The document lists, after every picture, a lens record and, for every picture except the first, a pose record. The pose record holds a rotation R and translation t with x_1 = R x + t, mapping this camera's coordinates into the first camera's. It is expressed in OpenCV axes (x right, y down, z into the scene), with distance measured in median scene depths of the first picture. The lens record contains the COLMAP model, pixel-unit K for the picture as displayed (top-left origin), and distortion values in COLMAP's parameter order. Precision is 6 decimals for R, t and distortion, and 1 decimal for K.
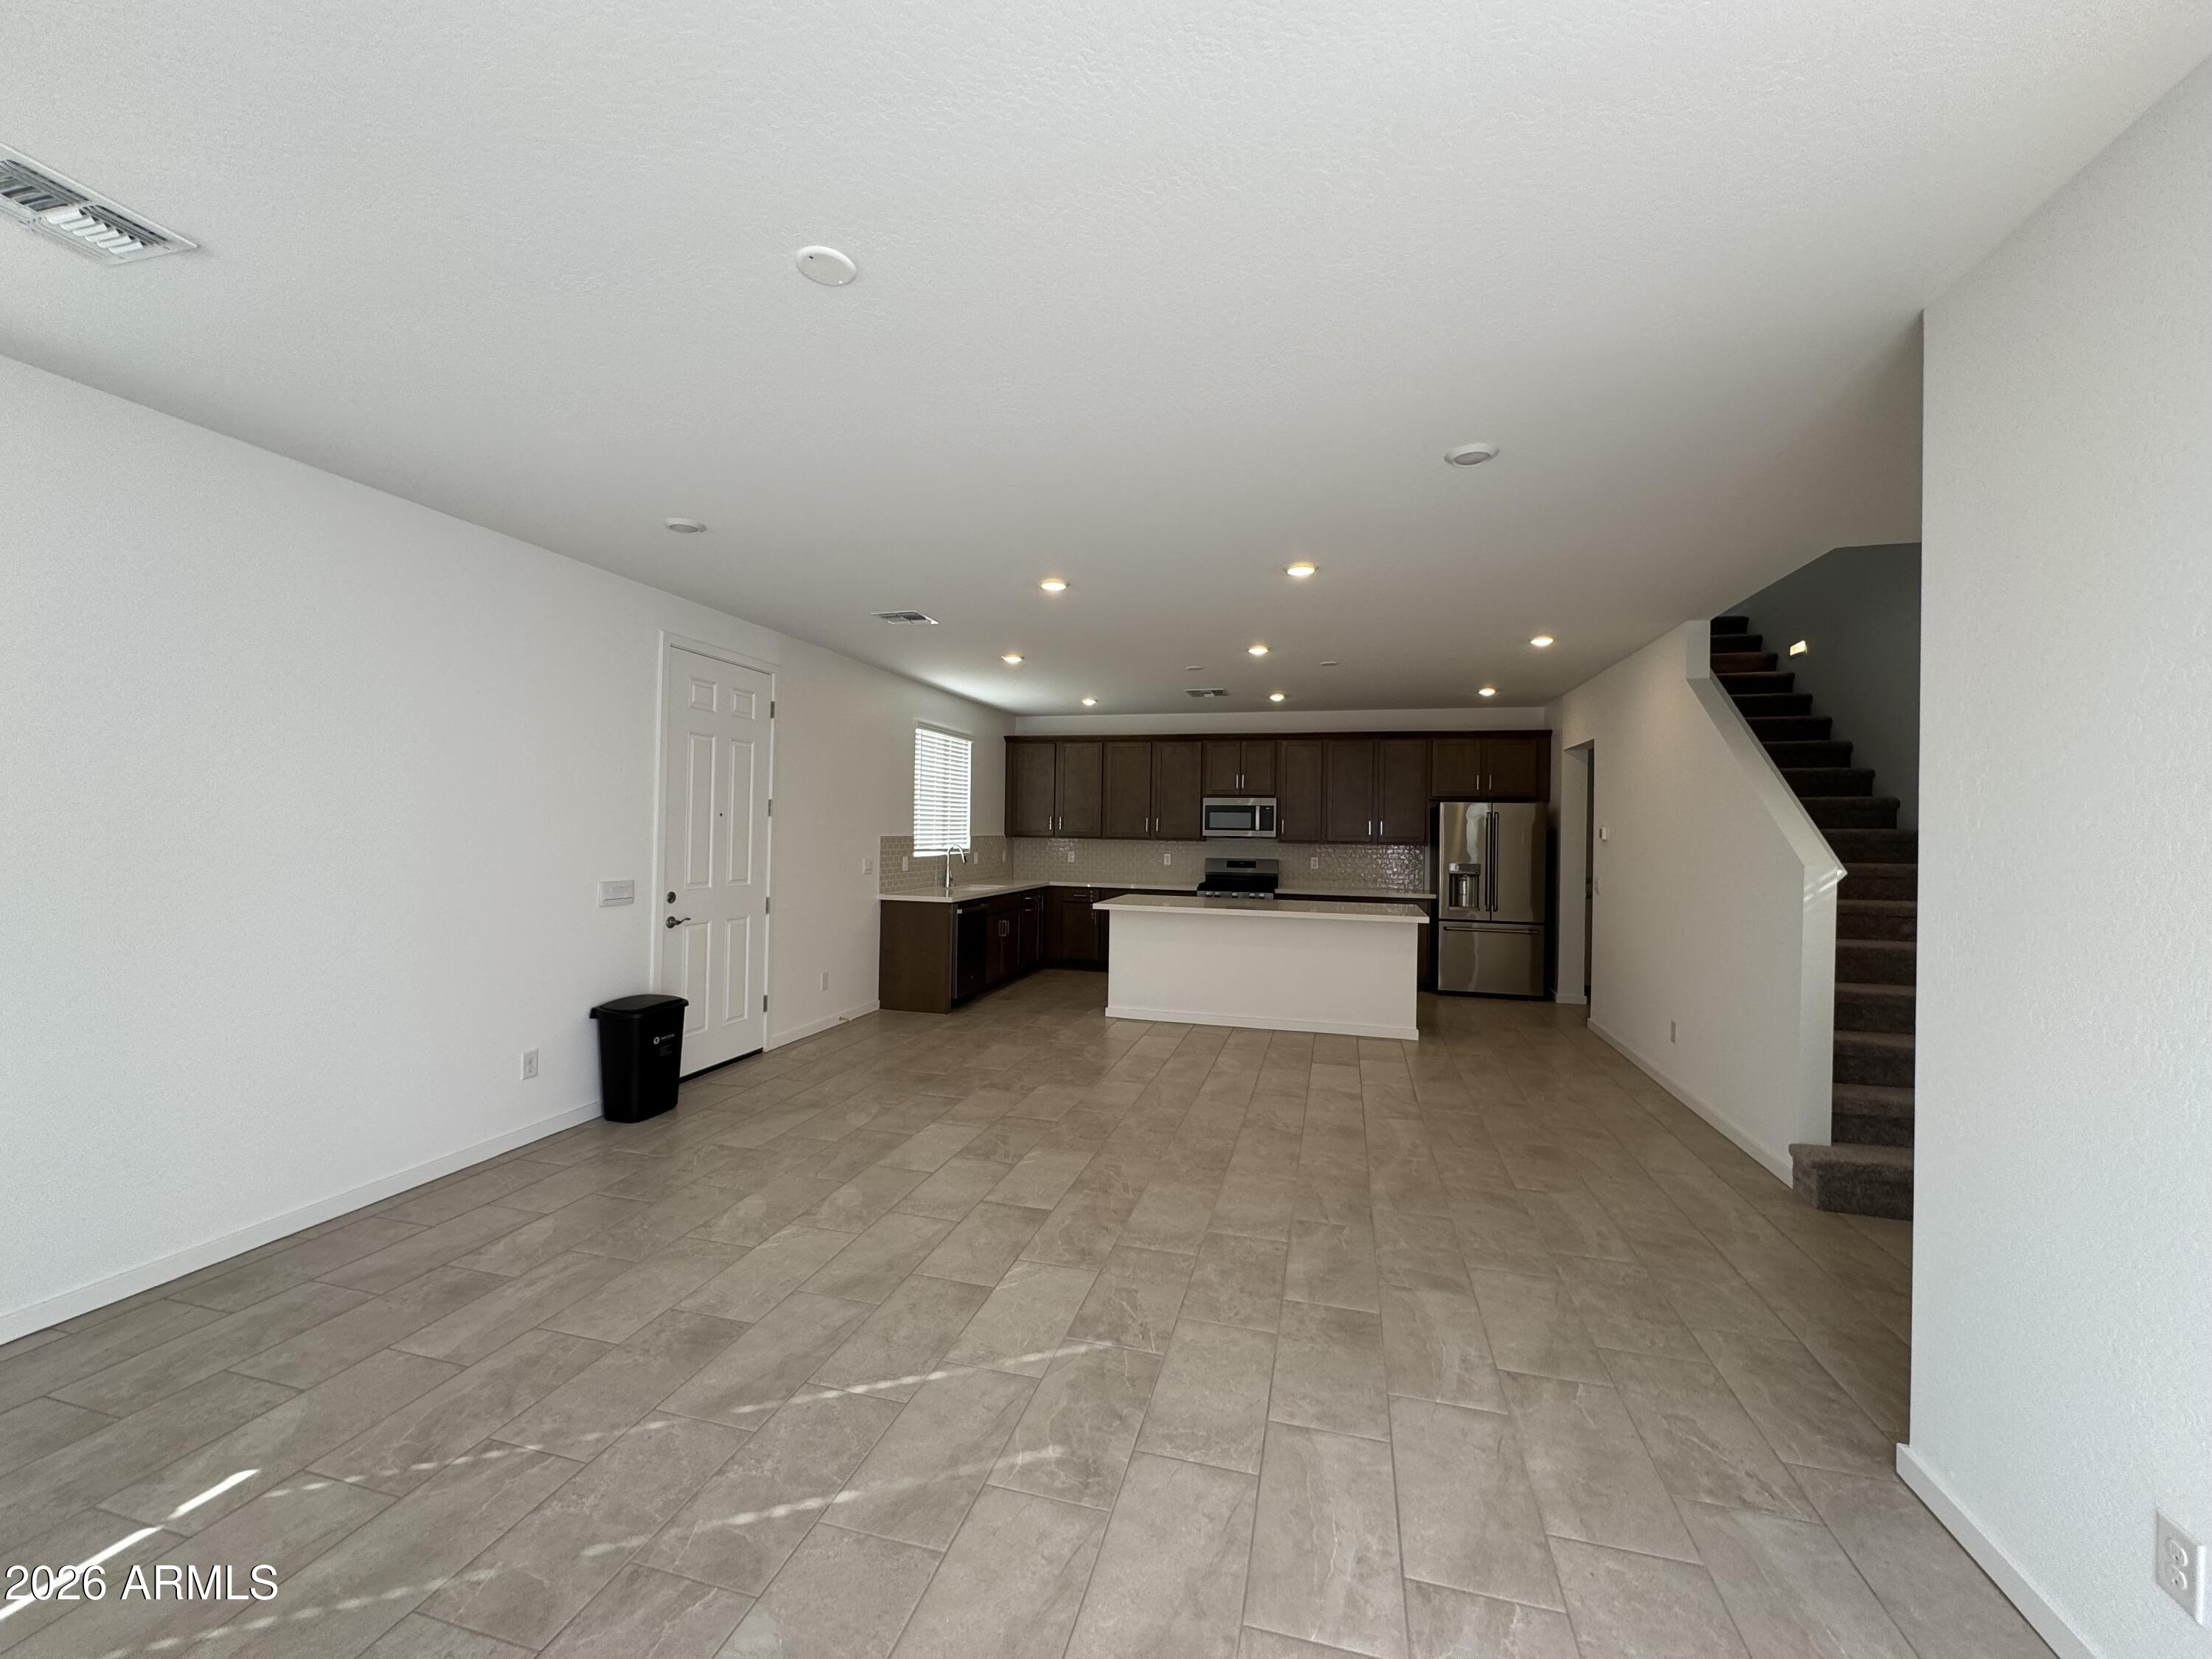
lens RADIAL K [[891.2, 0, 1102.4], [0, 891.2, 825.9], [0, 0, 1]] dist [-0.002973, 0.000279]
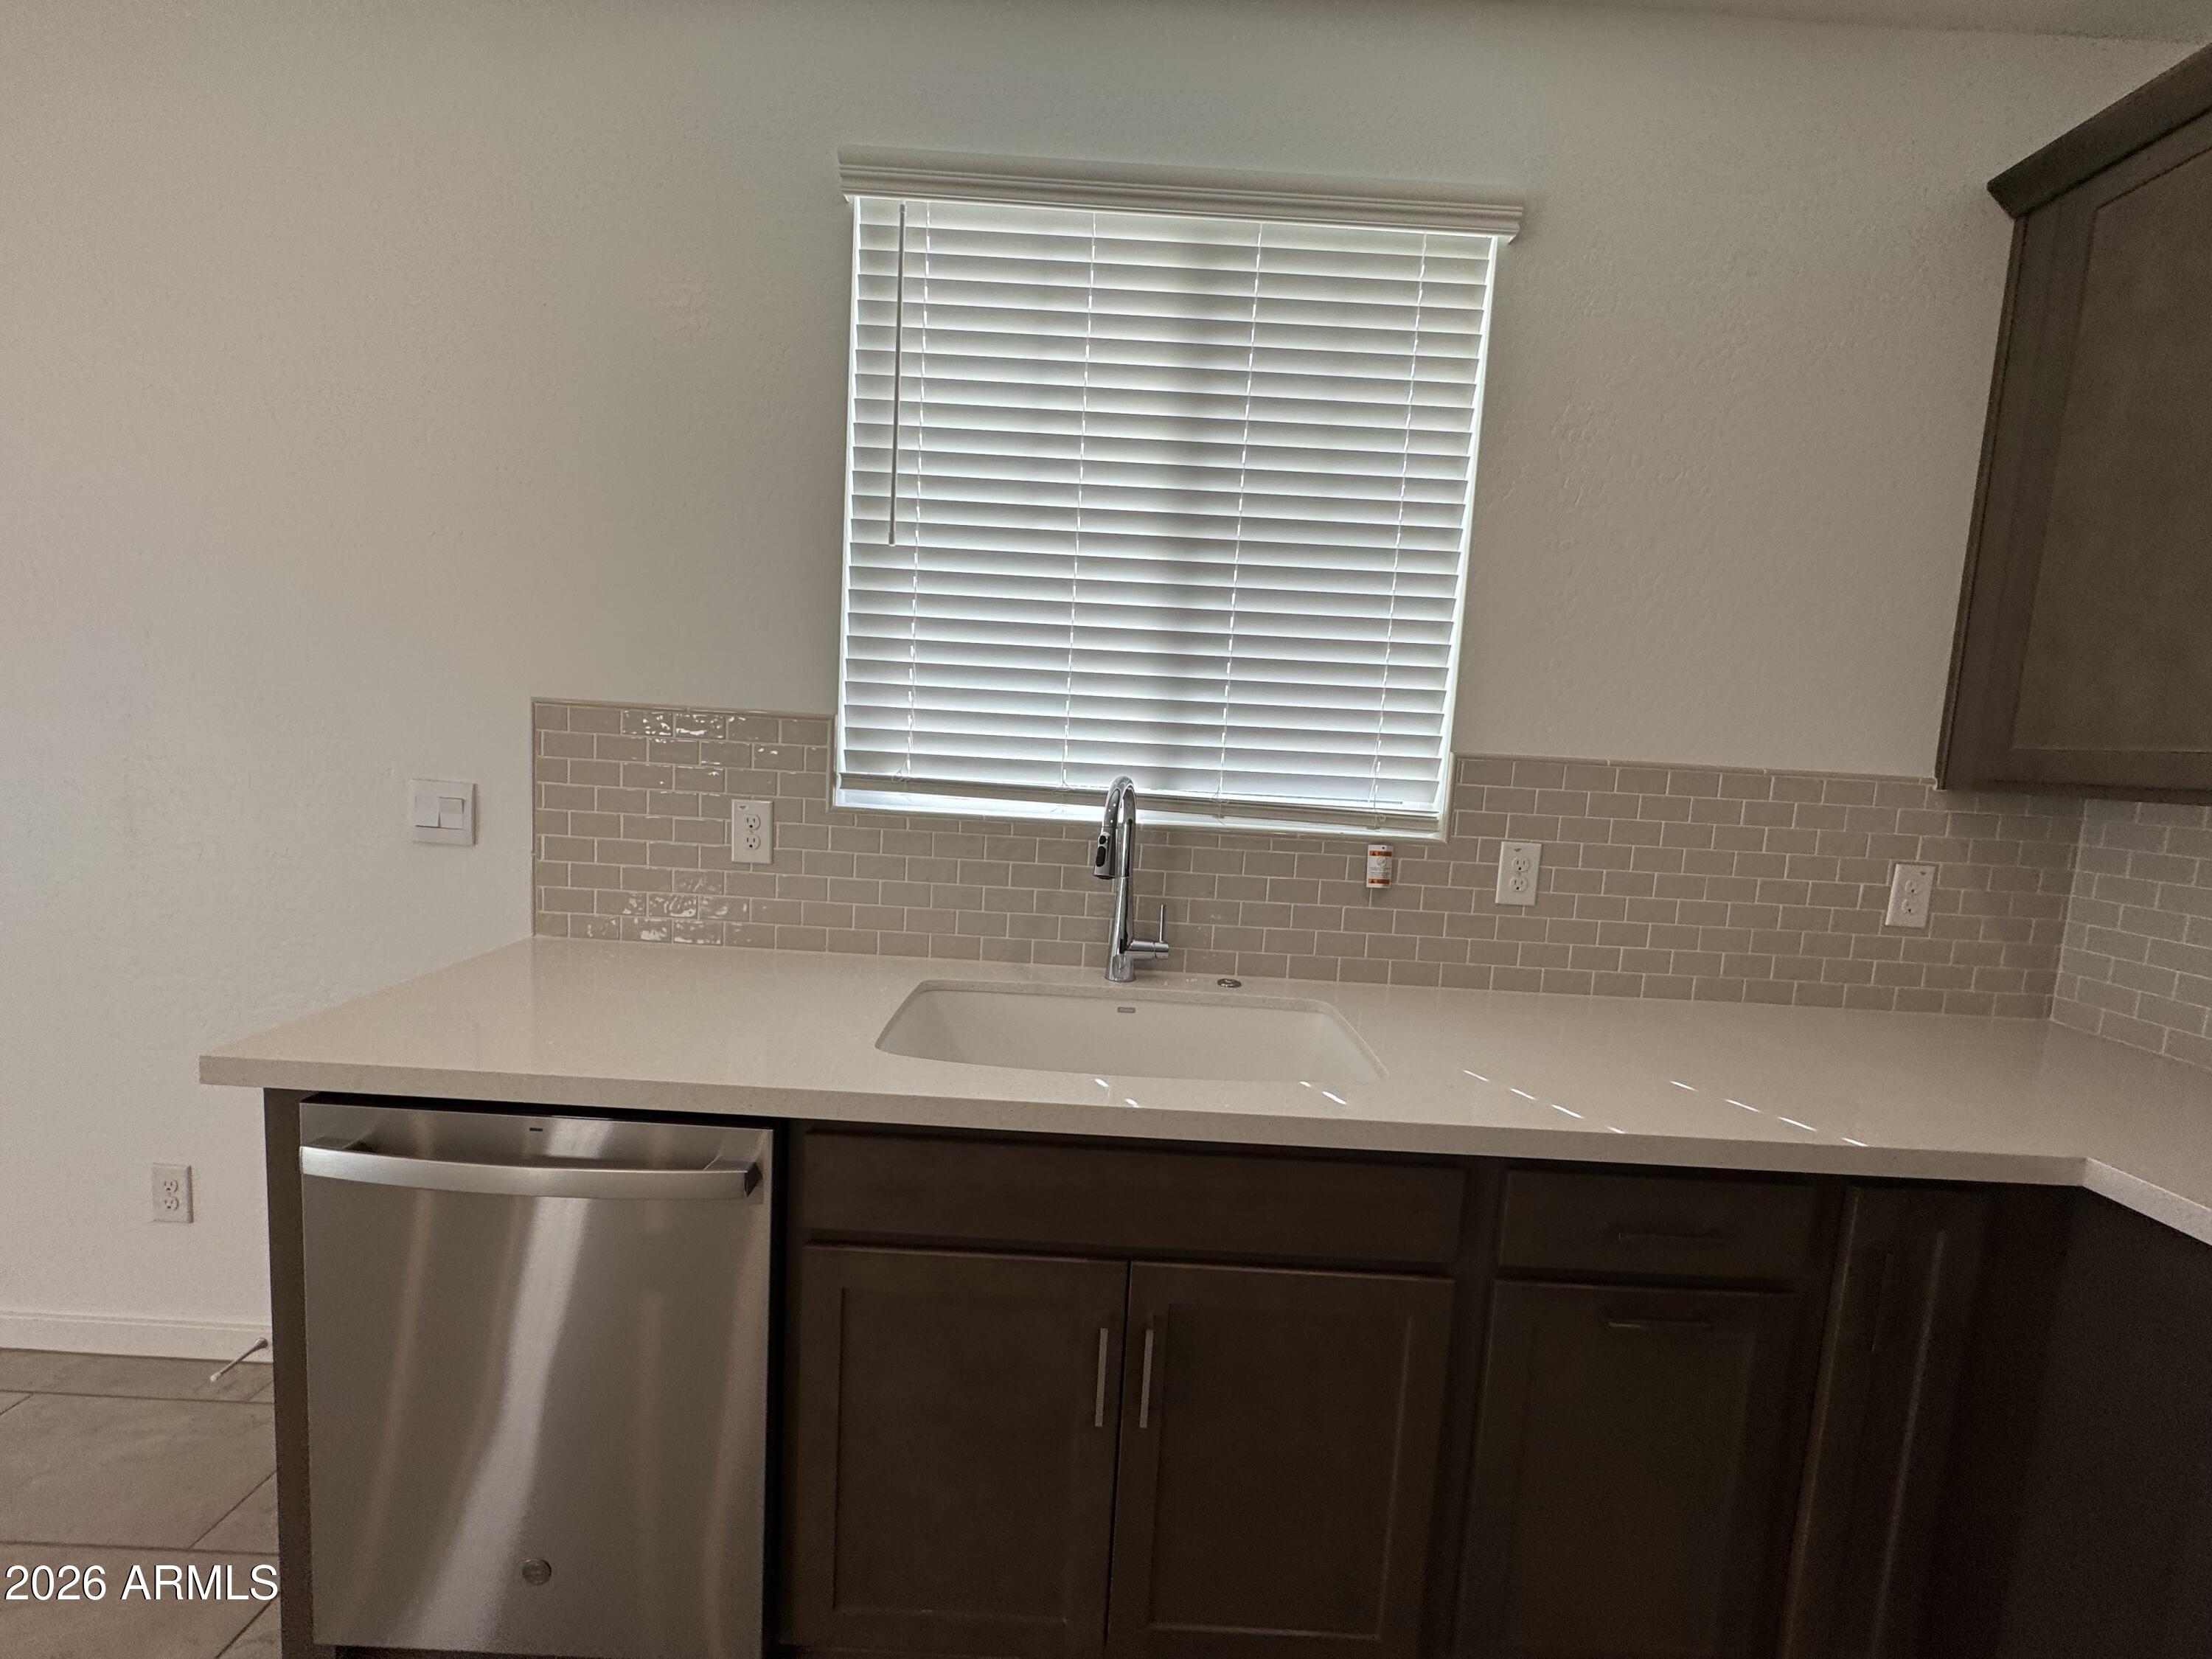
lens RADIAL K [[891.2, 0, 1101.8], [0, 891.2, 821.7], [0, 0, 1]] dist [-0.002973, 0.000279]
pose [[0.267304, 0.093677, -0.959048, 0.054941], [-0.050682, 0.995253, 0.083088, 0.039310], [0.962279, 0.026397, 0.270783, 2.490572]]
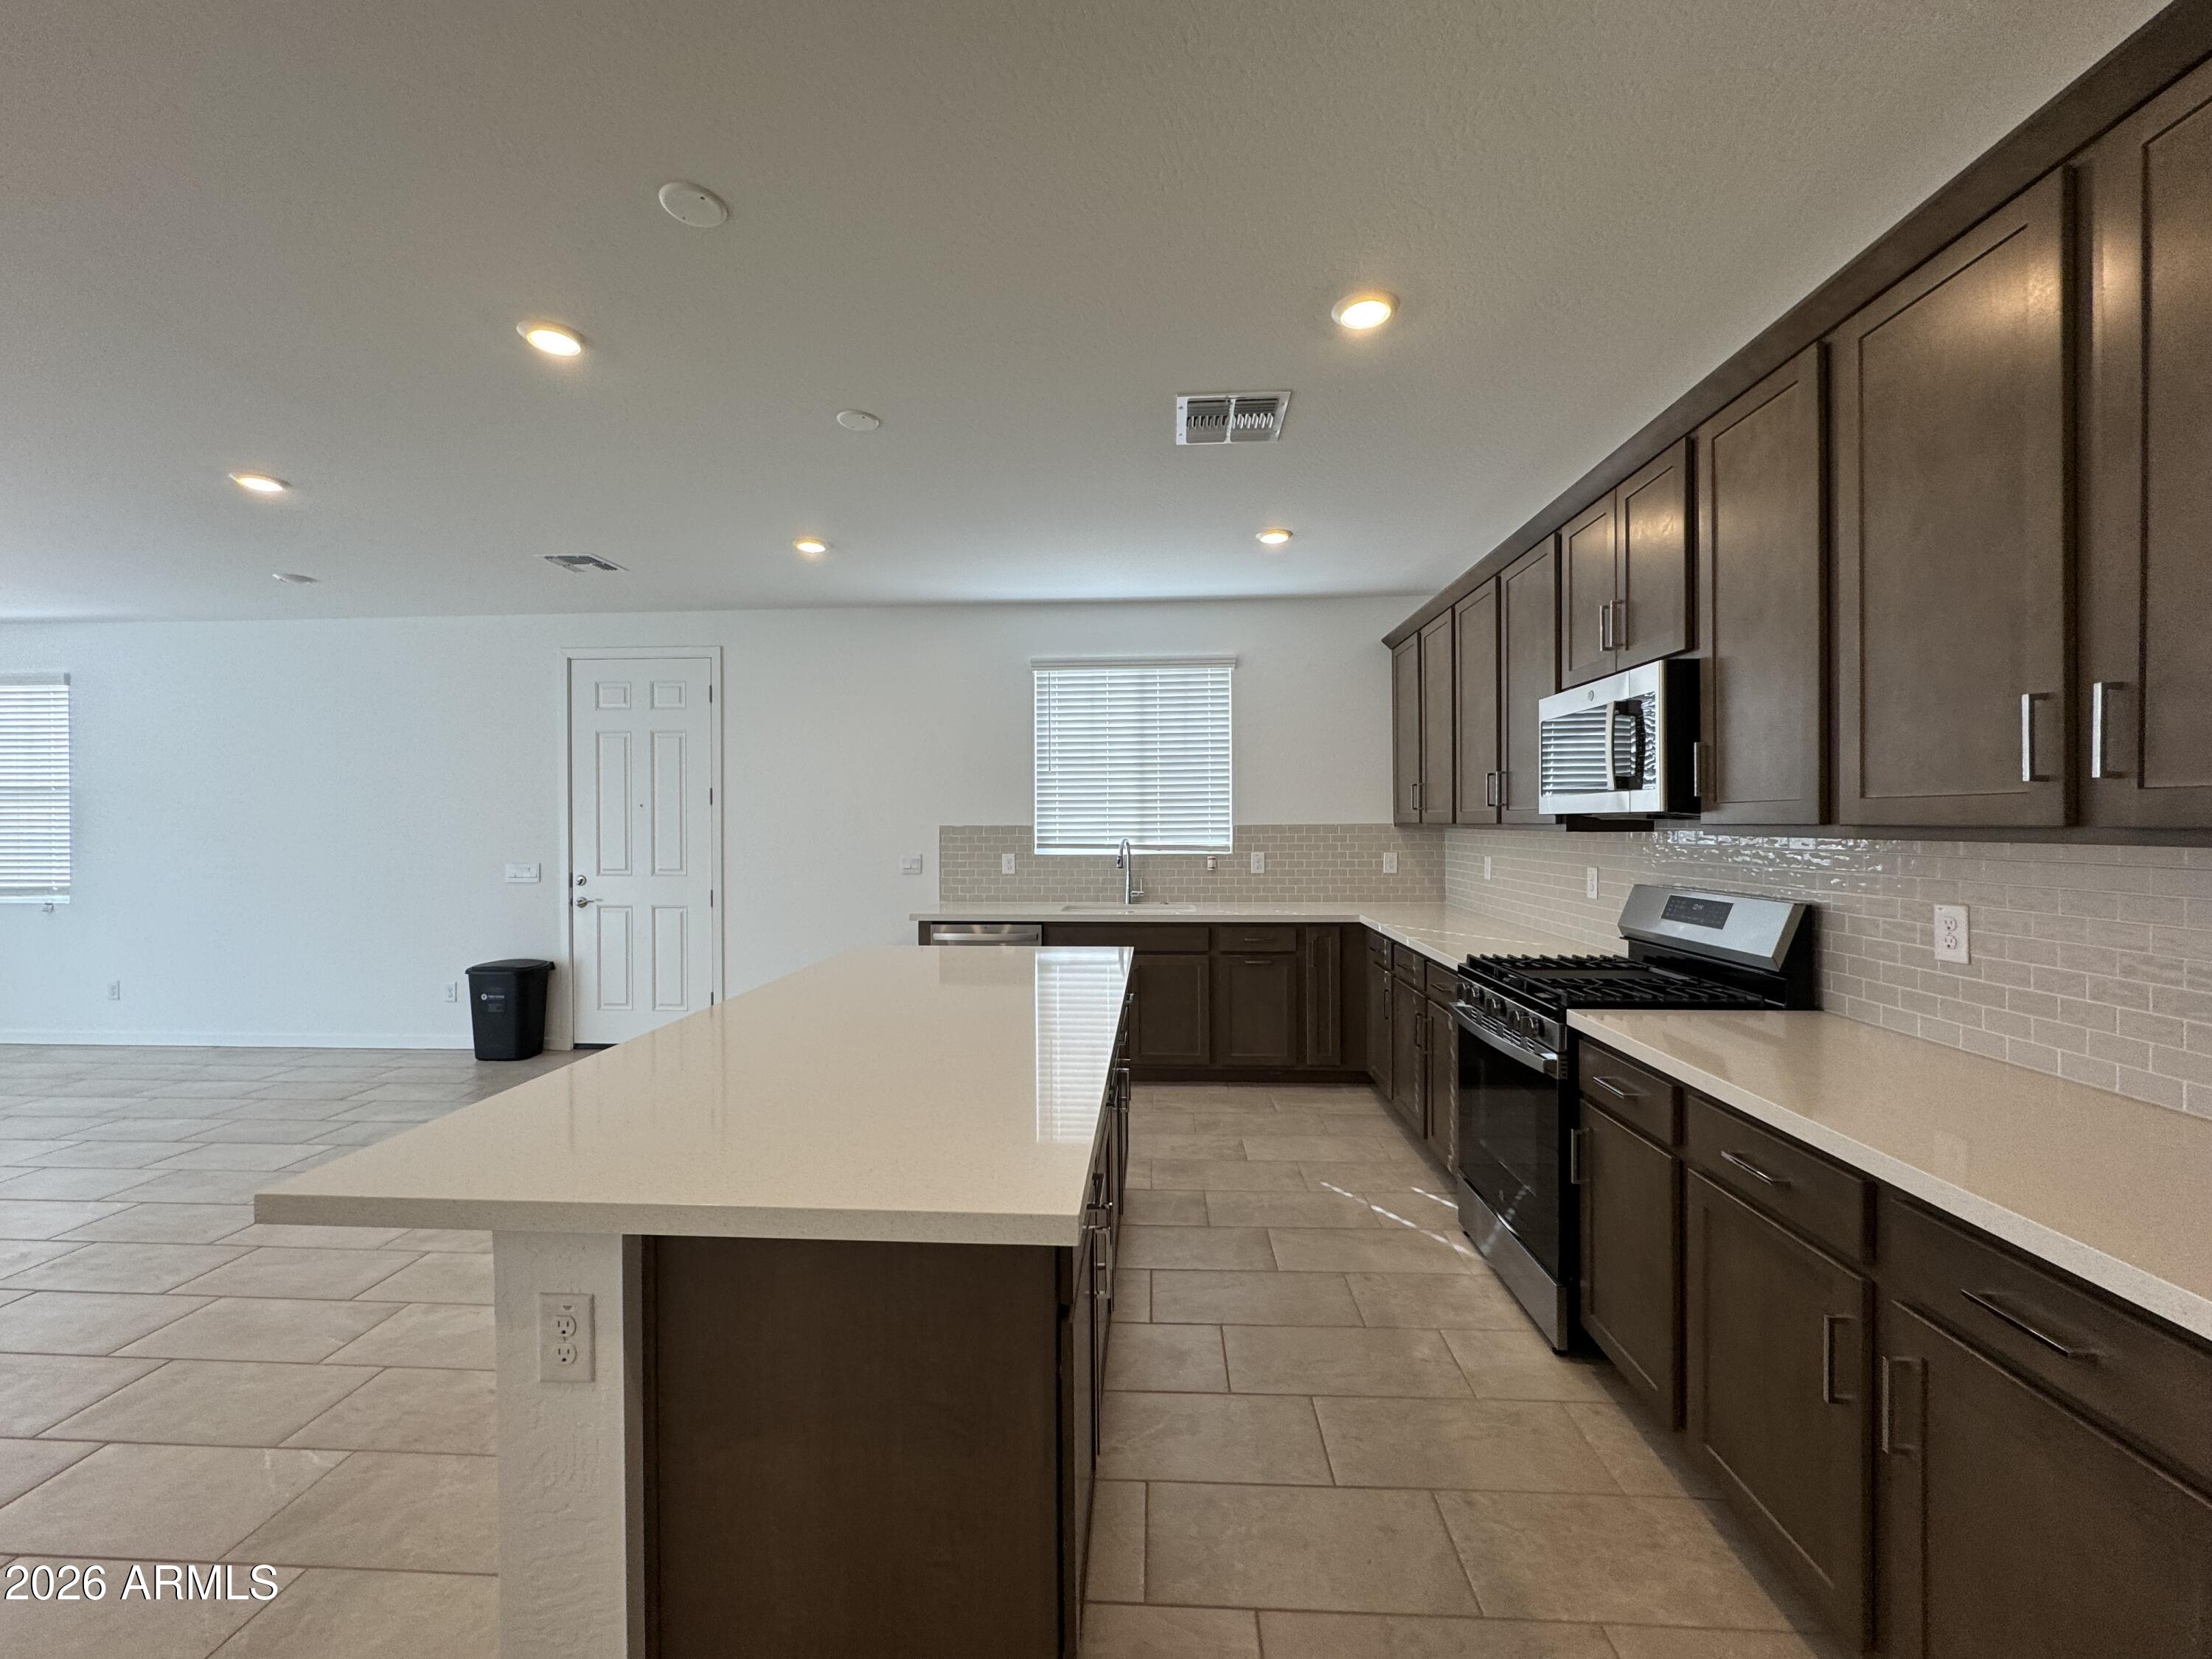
lens RADIAL K [[891.2, 0, 1100.0], [0, 891.2, 829.1], [0, 0, 1]] dist [-0.002973, 0.000279]
pose [[0.205438, -0.007722, -0.978640, 1.204532], [0.011079, 0.999923, -0.005565, 0.046227], [0.978607, -0.009699, 0.205508, 2.248462]]
